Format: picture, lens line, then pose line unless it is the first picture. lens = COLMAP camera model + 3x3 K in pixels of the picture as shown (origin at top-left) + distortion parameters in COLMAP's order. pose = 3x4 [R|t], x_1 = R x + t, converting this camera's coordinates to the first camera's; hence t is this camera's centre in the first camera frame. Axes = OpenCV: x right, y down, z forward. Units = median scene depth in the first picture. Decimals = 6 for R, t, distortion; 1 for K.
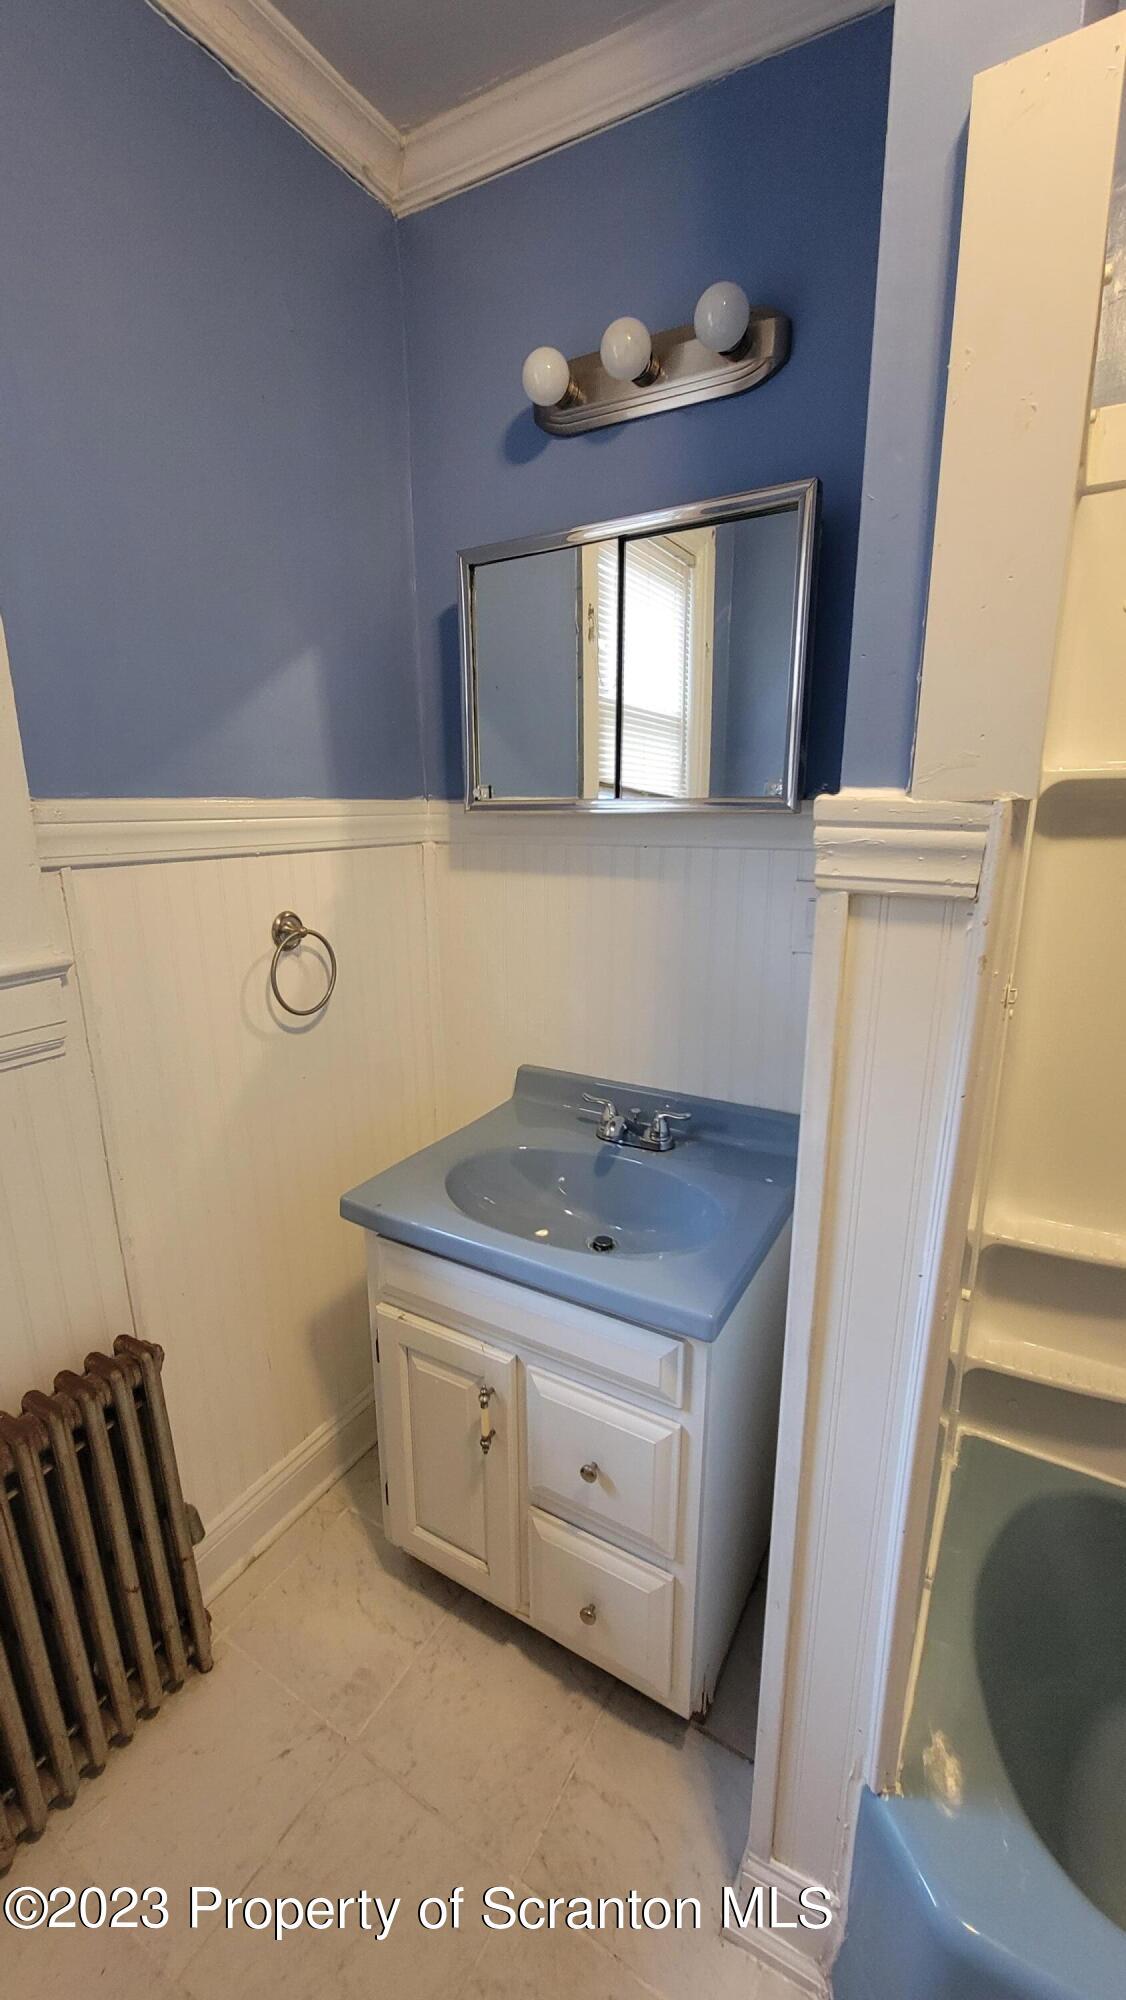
lens RADIAL K [[817.6, 0, 543.9], [0, 817.6, 1005.5], [0, 0, 1]] dist [-0.003683, -0.000414]
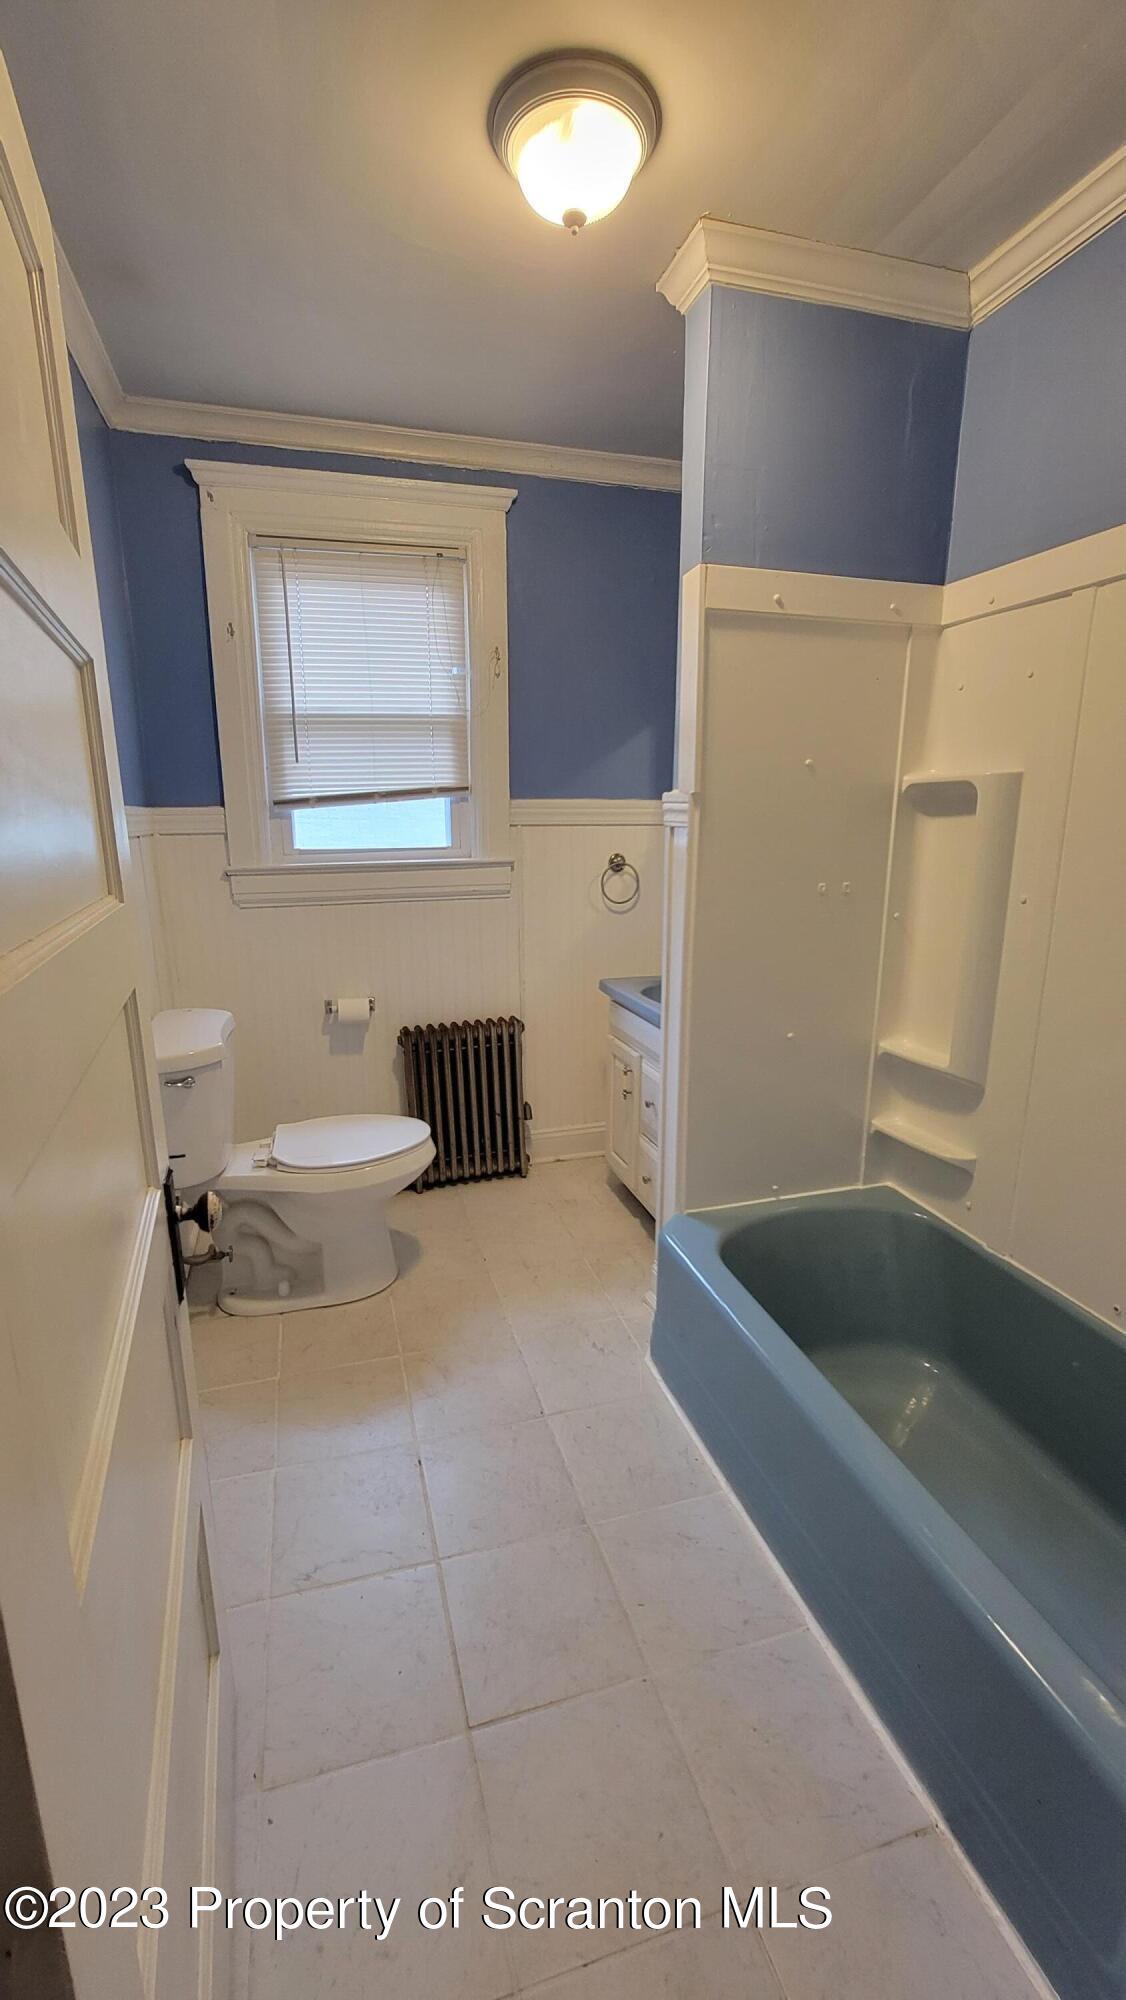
lens RADIAL K [[817.6, 0, 543.9], [0, 817.6, 1005.5], [0, 0, 1]] dist [-0.003683, -0.000414]
pose [[0.734808, 0.157018, -0.659851, 1.140645], [-0.165266, 0.984963, 0.050343, 0.225619], [0.657834, 0.072059, 0.749708, -0.767108]]
